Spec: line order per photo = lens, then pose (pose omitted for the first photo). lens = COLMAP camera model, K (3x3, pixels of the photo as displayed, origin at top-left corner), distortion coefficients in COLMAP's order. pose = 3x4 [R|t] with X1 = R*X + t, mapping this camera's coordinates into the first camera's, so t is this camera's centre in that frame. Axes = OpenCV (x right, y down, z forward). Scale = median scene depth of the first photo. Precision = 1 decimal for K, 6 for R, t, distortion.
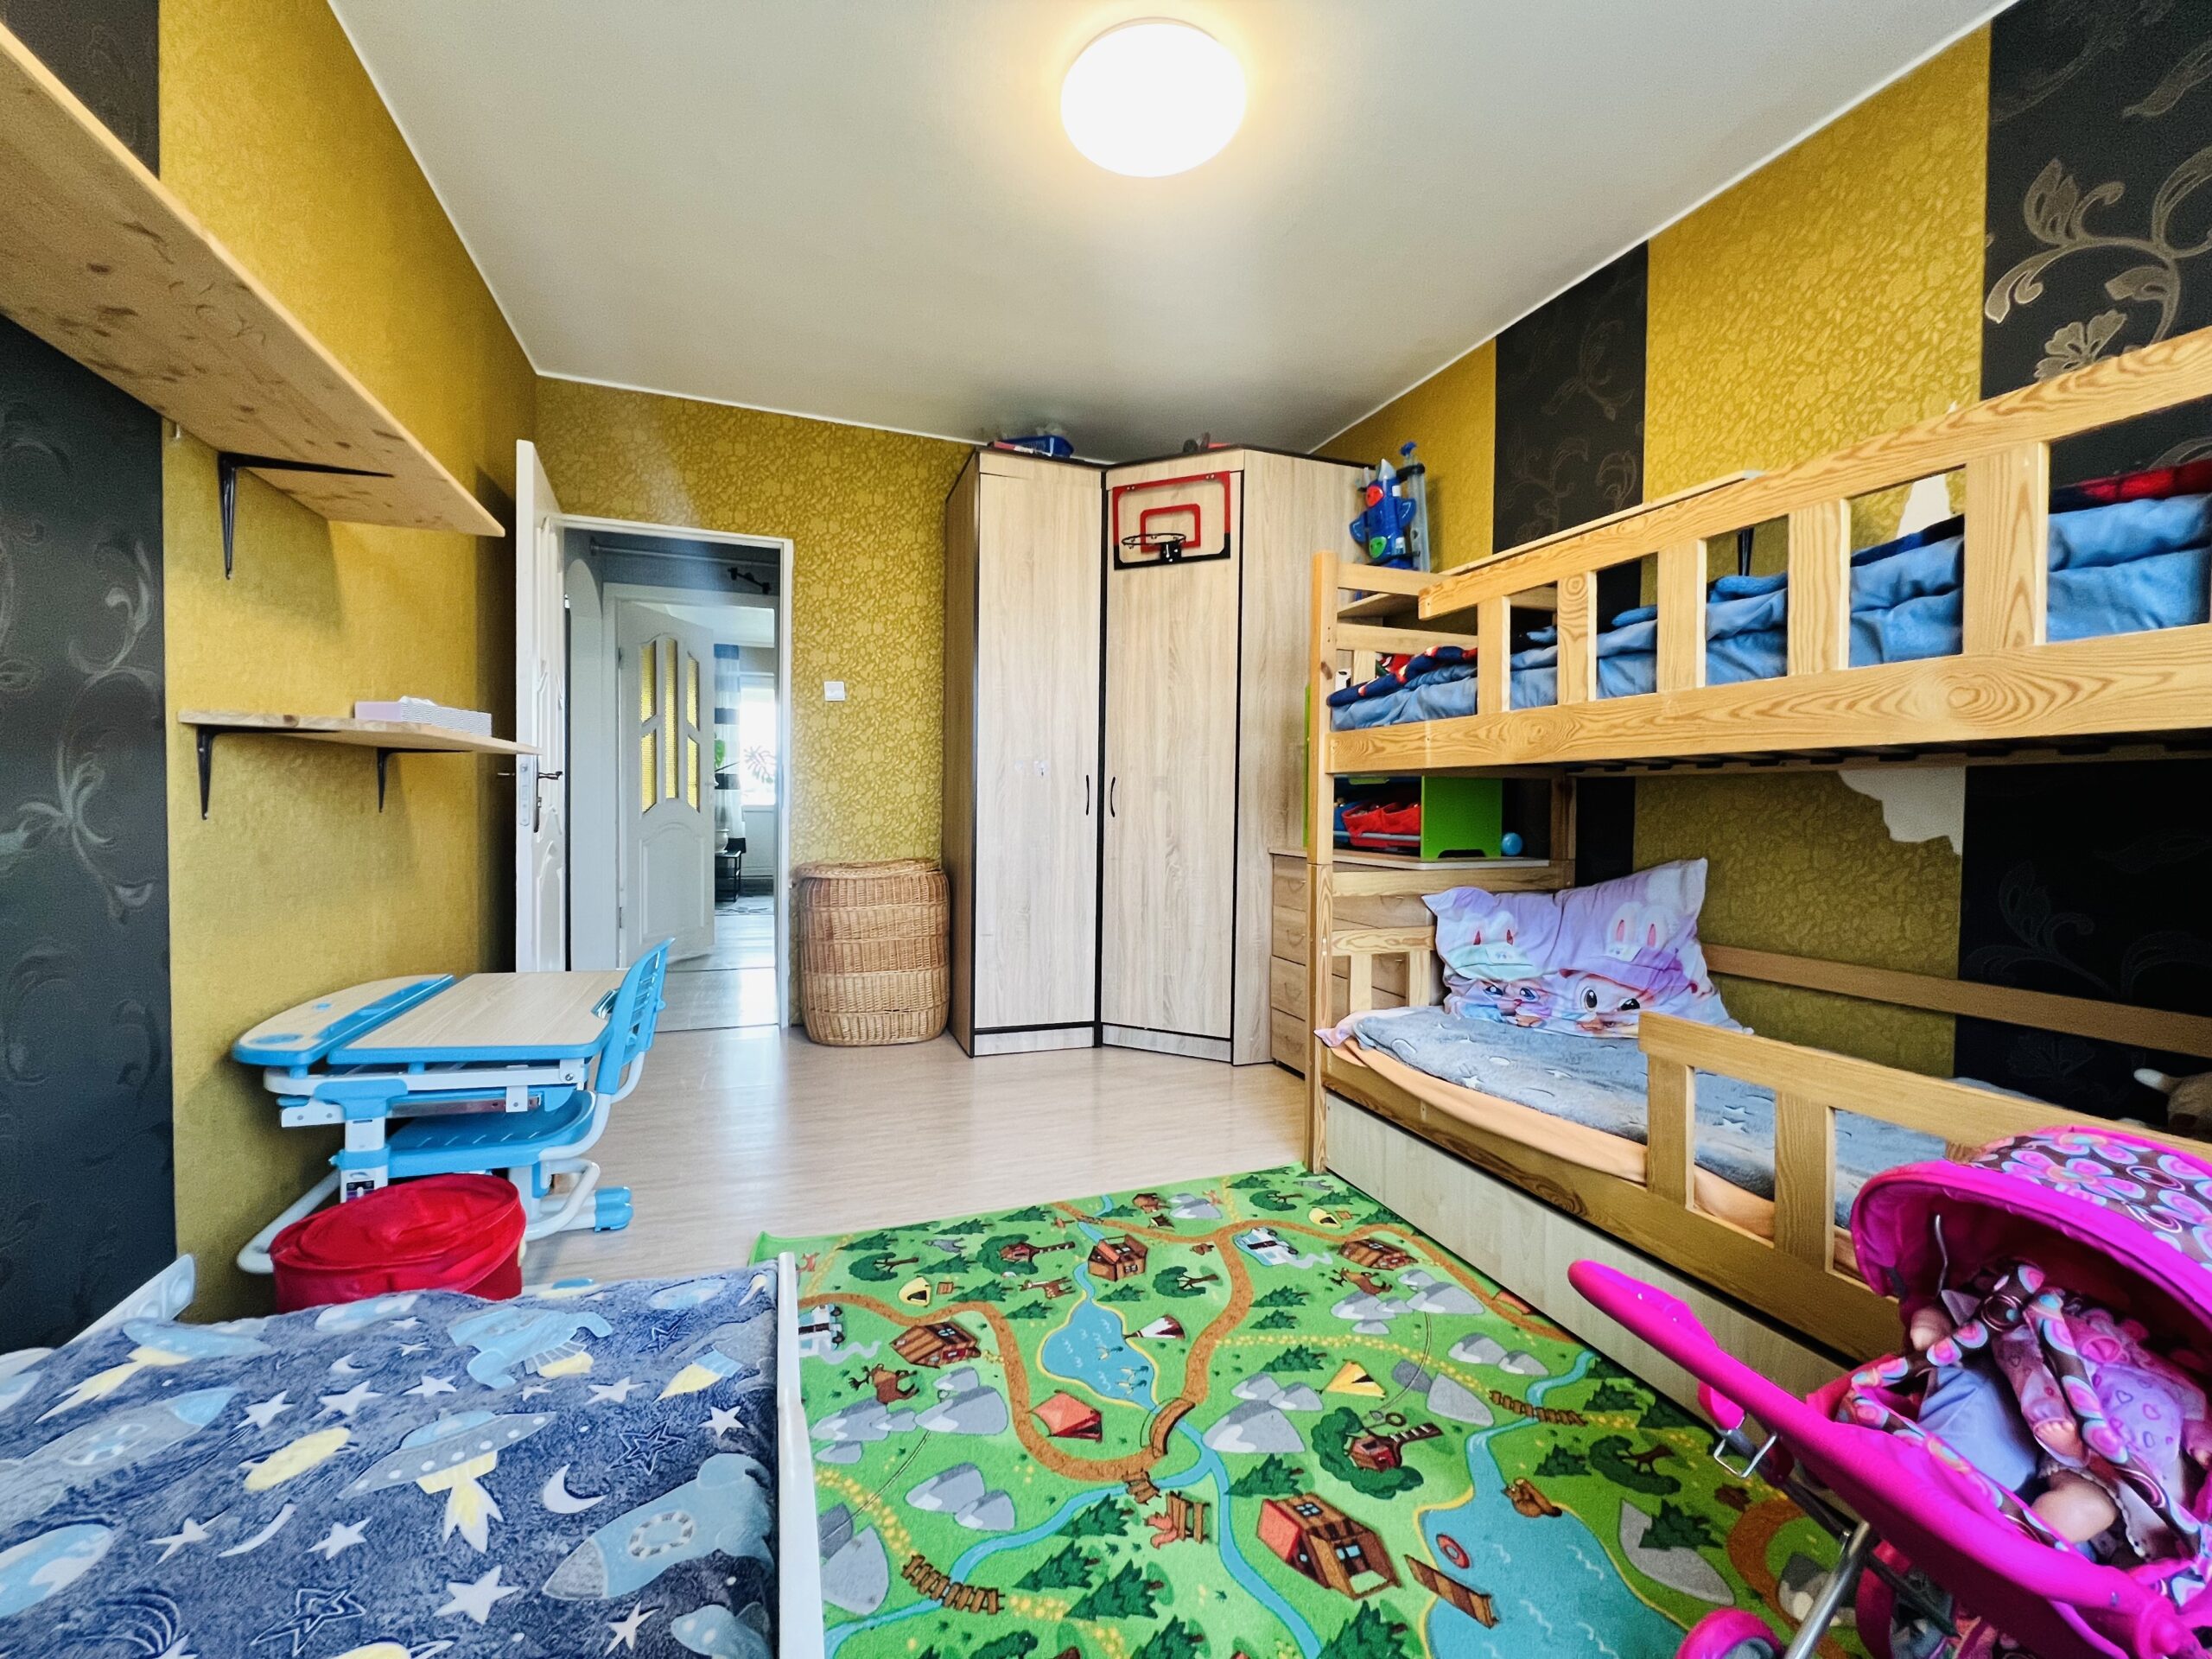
lens RADIAL K [[889.2, 0, 1098.6], [0, 889.2, 823.1], [0, 0, 1]] dist [-0.001451, -0.000099]
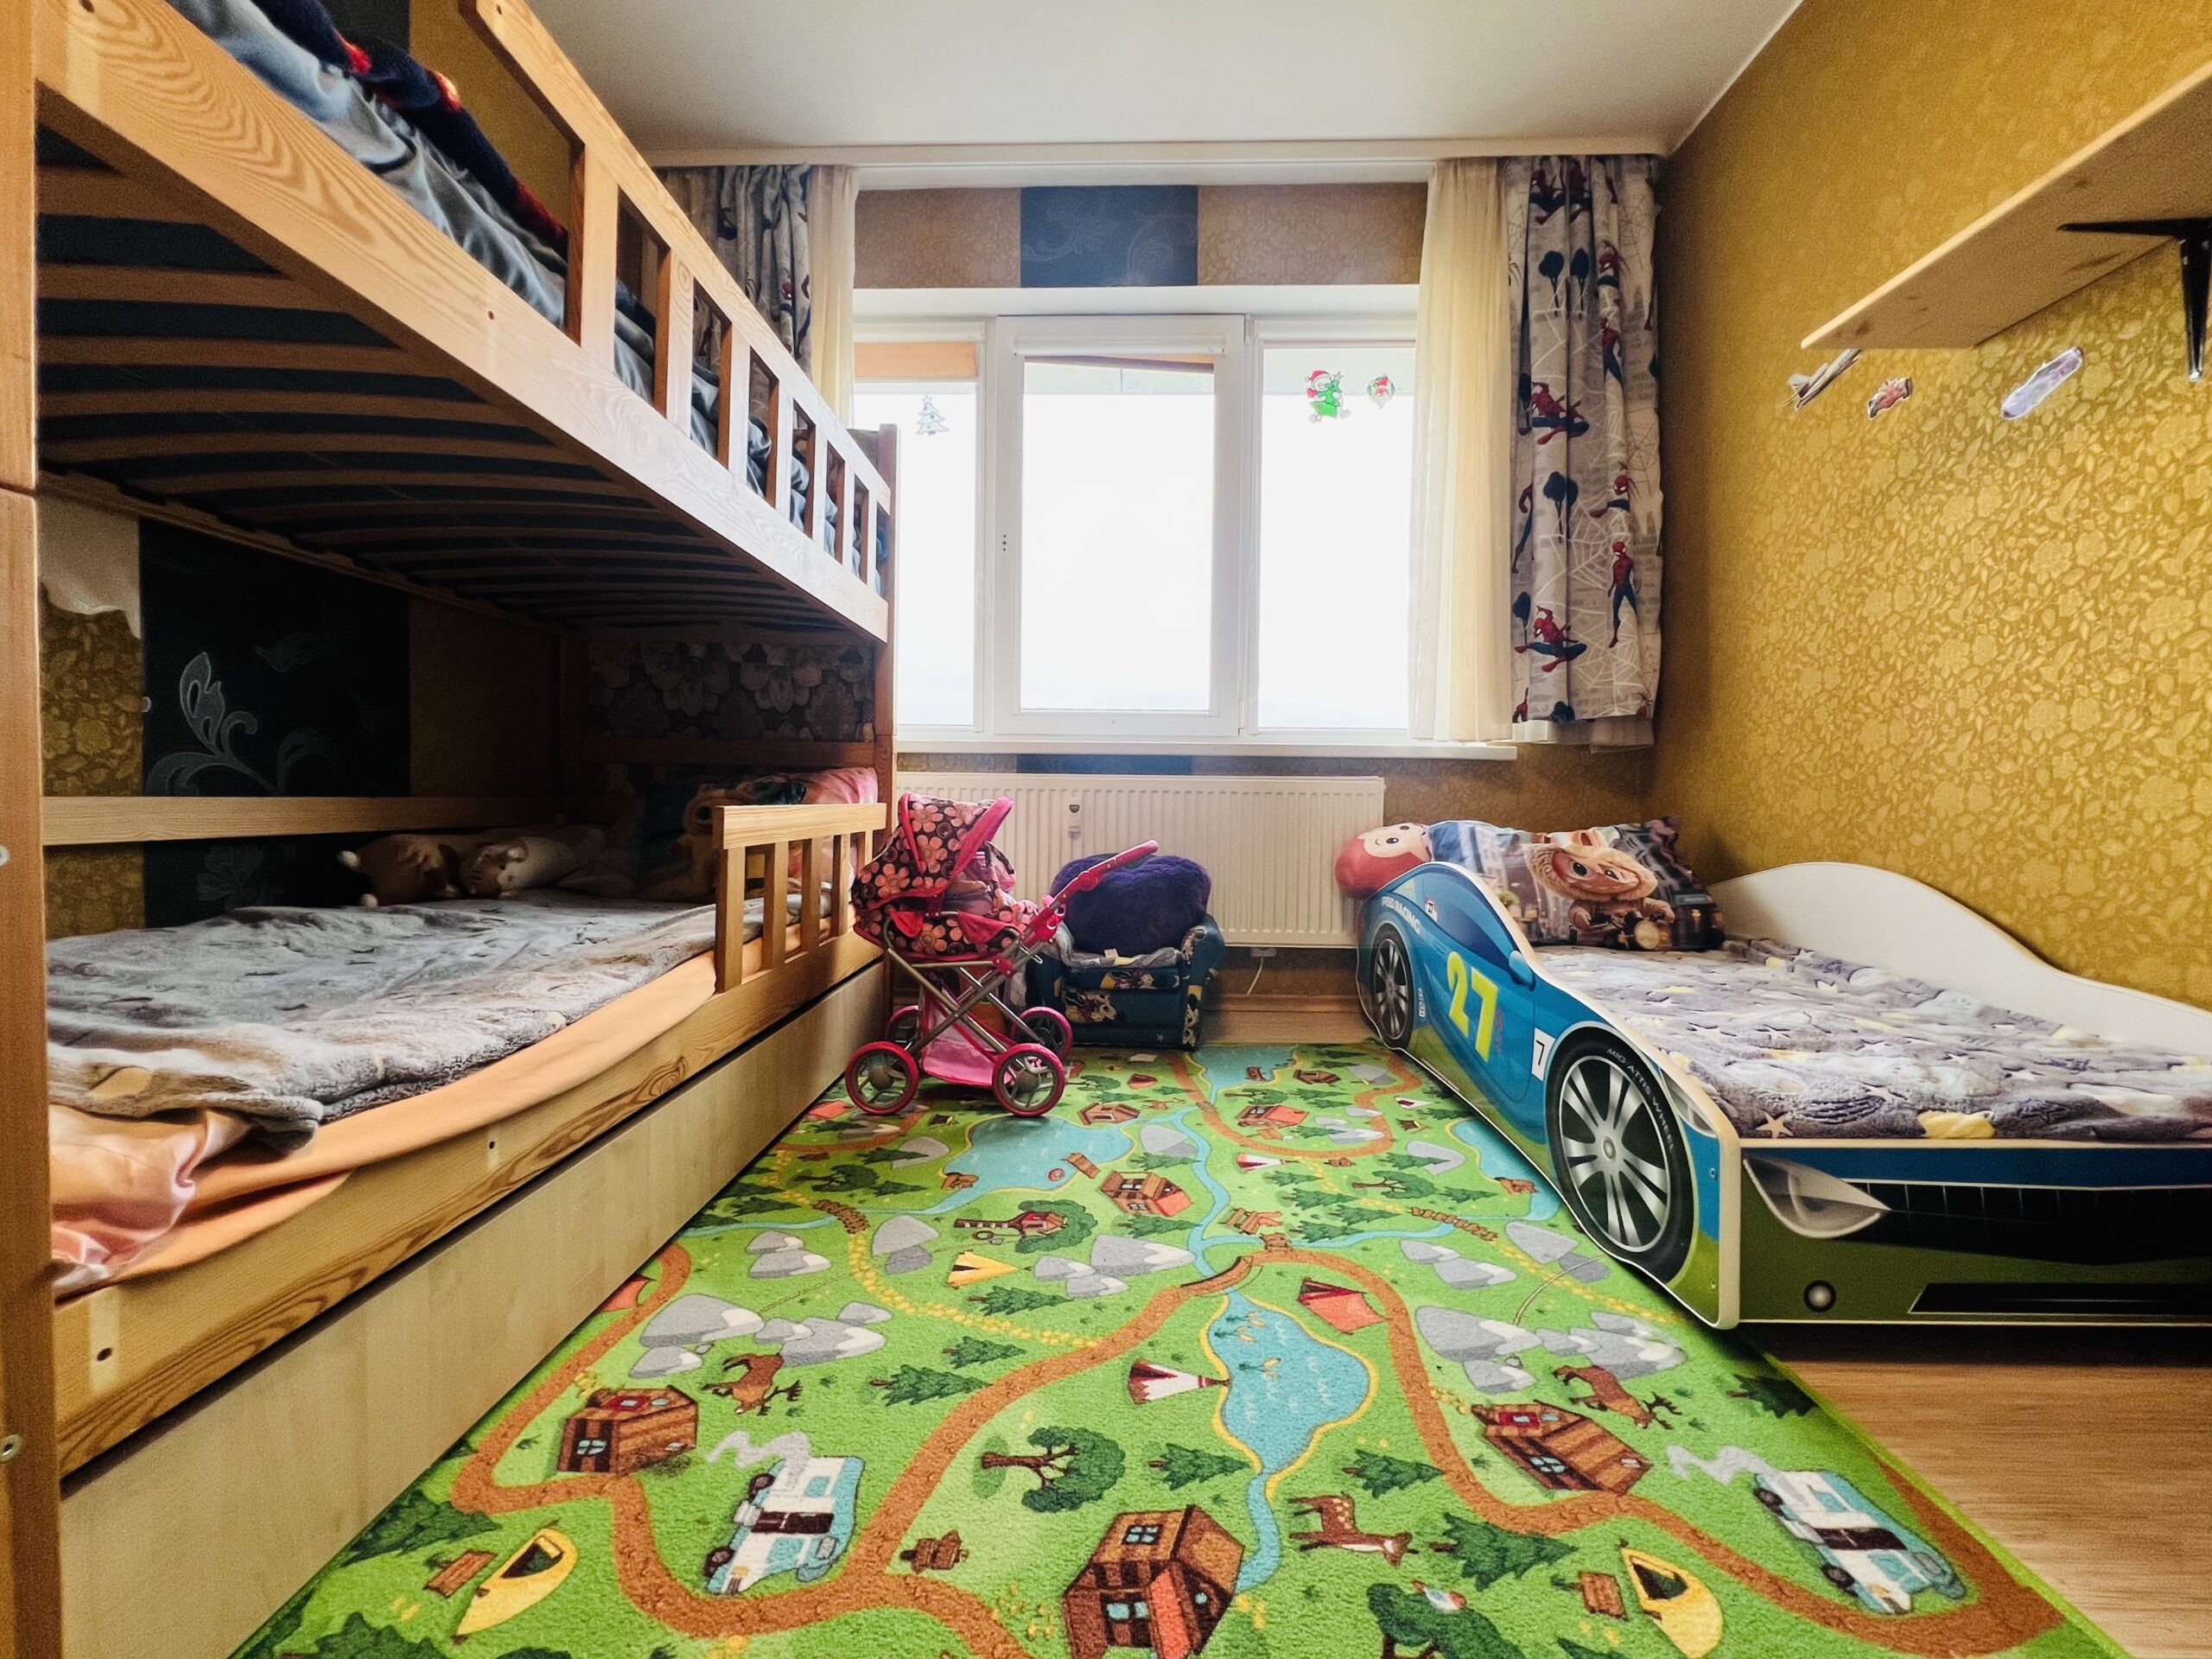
lens RADIAL K [[929.1, 0, 1099.4], [0, 929.1, 824.7], [0, 0, 1]] dist [-0.002602, 0.000029]
pose [[-0.930775, -0.032568, 0.364140, -0.102820], [-0.015801, 0.998677, 0.048930, 0.151075], [-0.365251, 0.039789, -0.930058, 1.516931]]
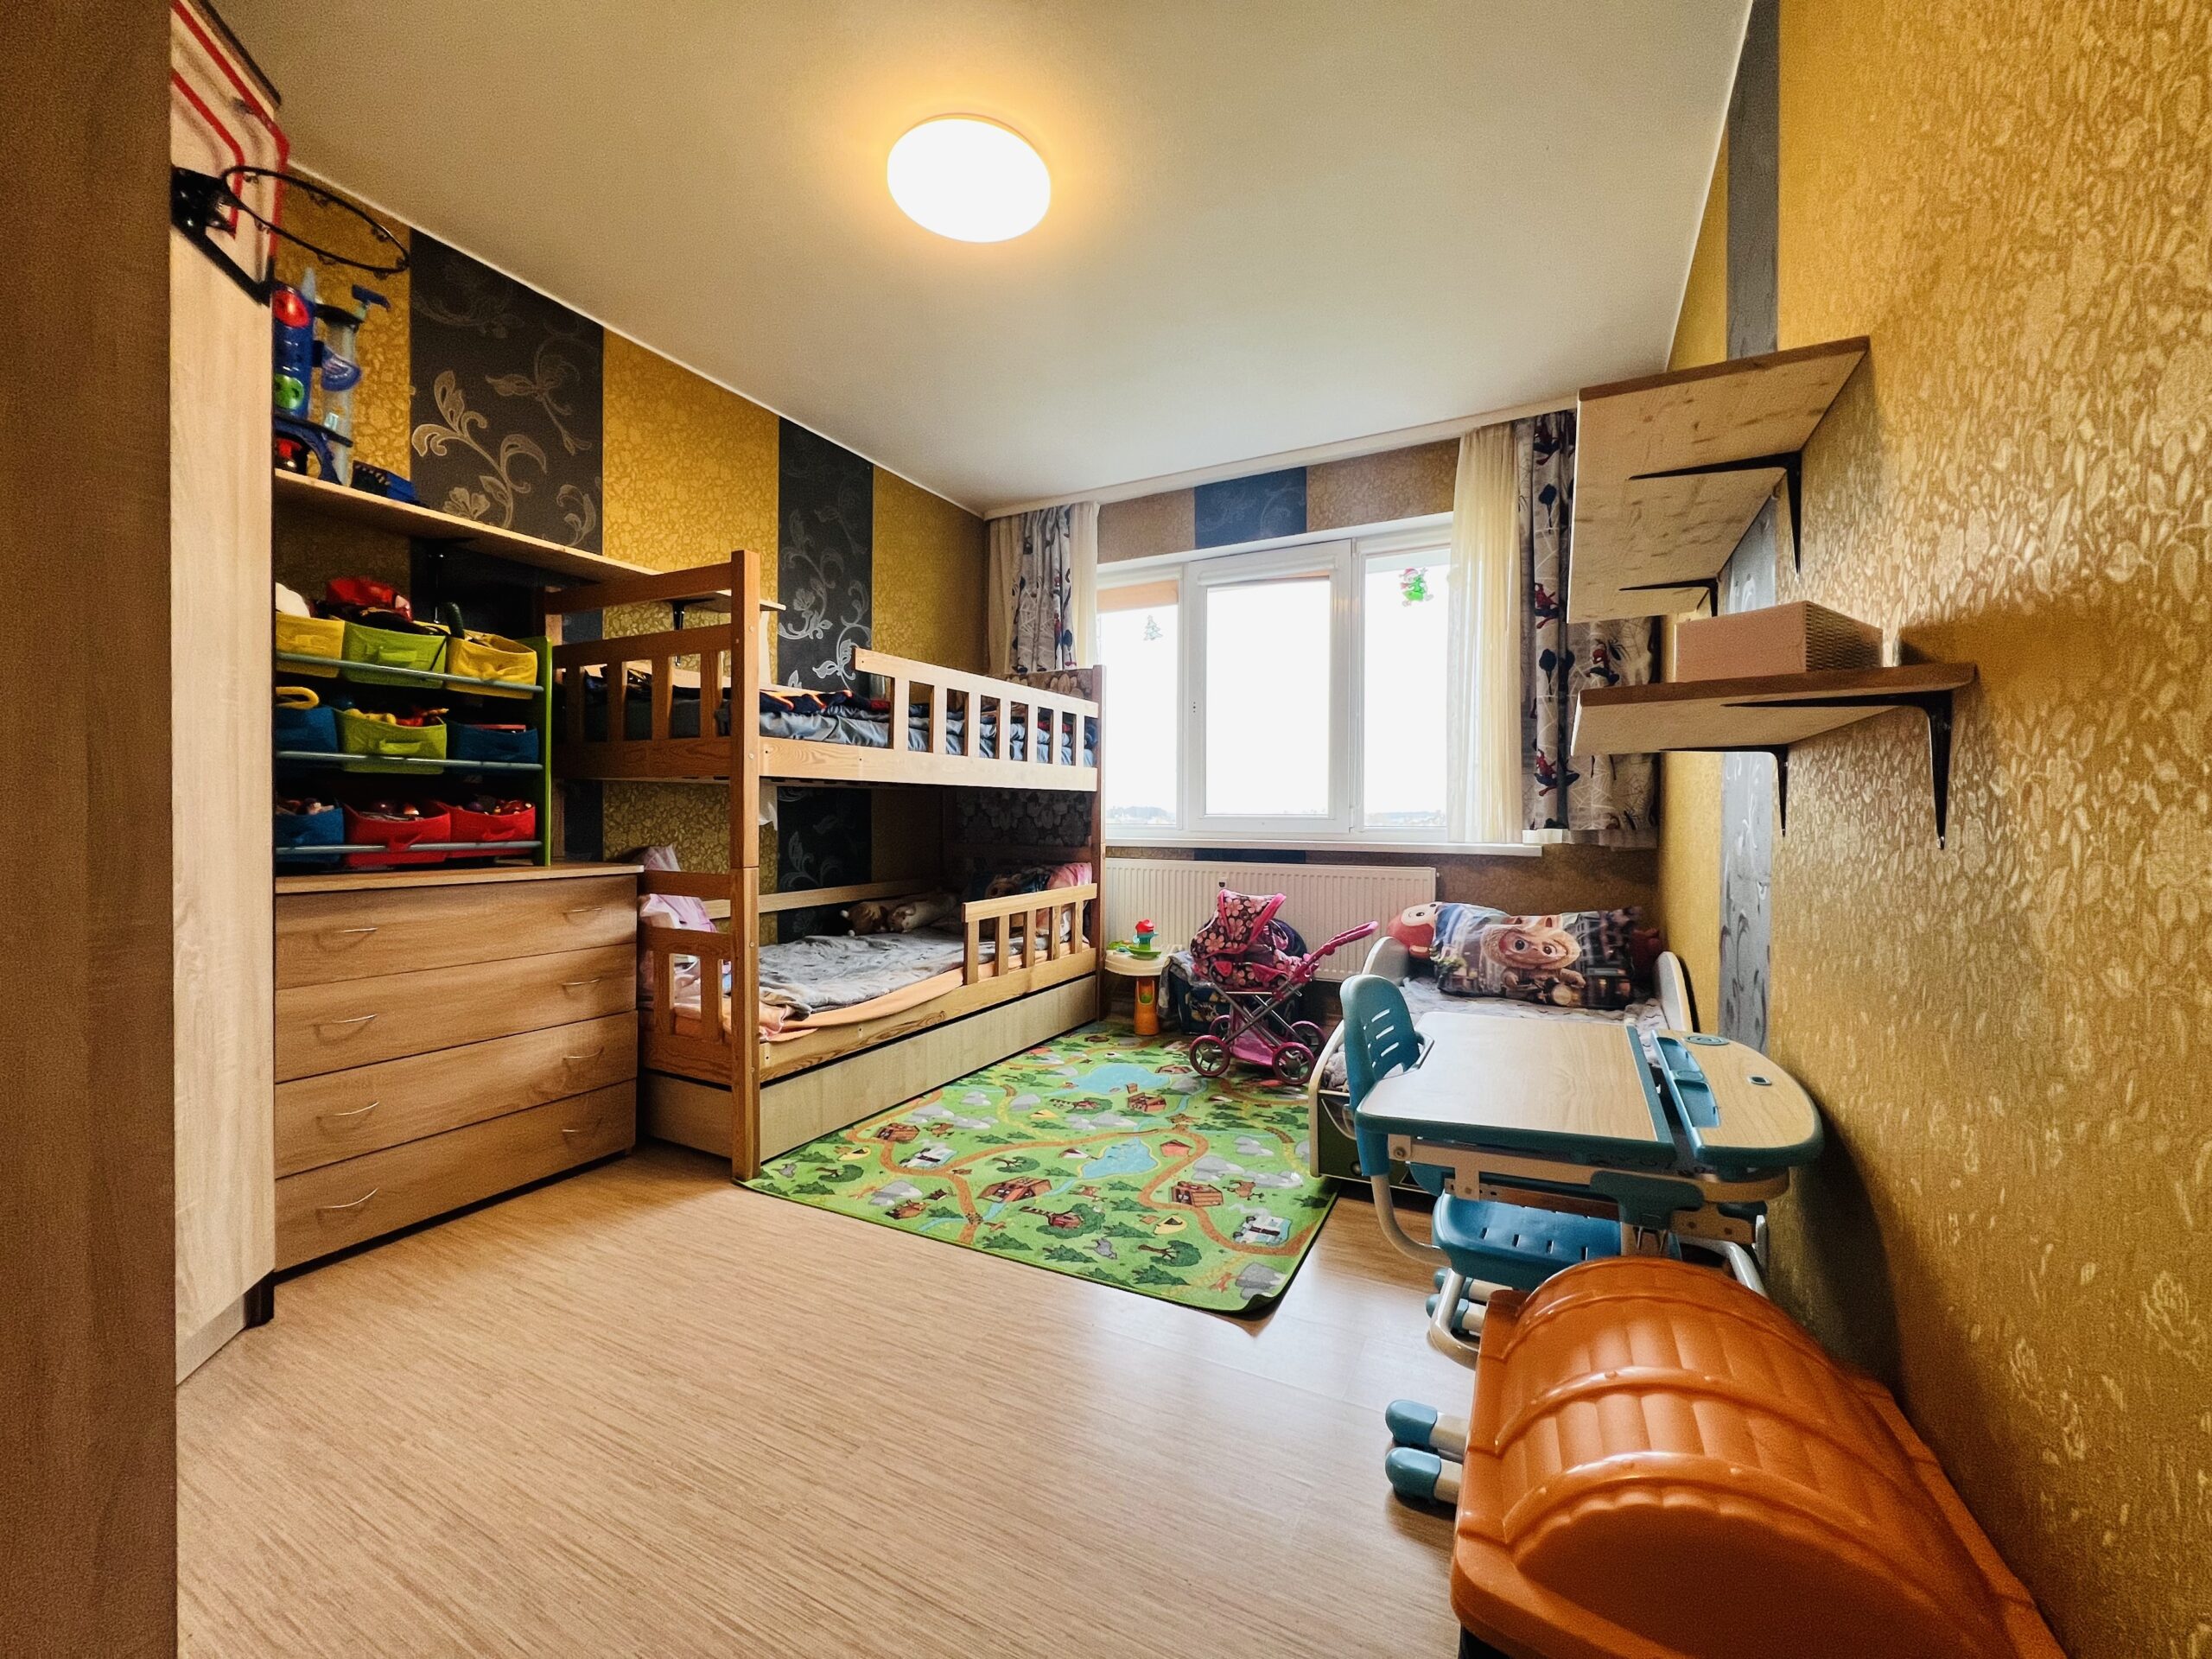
lens RADIAL K [[889.2, 0, 1098.6], [0, 889.2, 823.1], [0, 0, 1]] dist [-0.001451, -0.000099]
pose [[-0.673458, -0.022433, 0.738885, -1.019788], [0.004729, 0.999388, 0.034652, -0.048087], [-0.739210, 0.026831, -0.672940, 1.887323]]
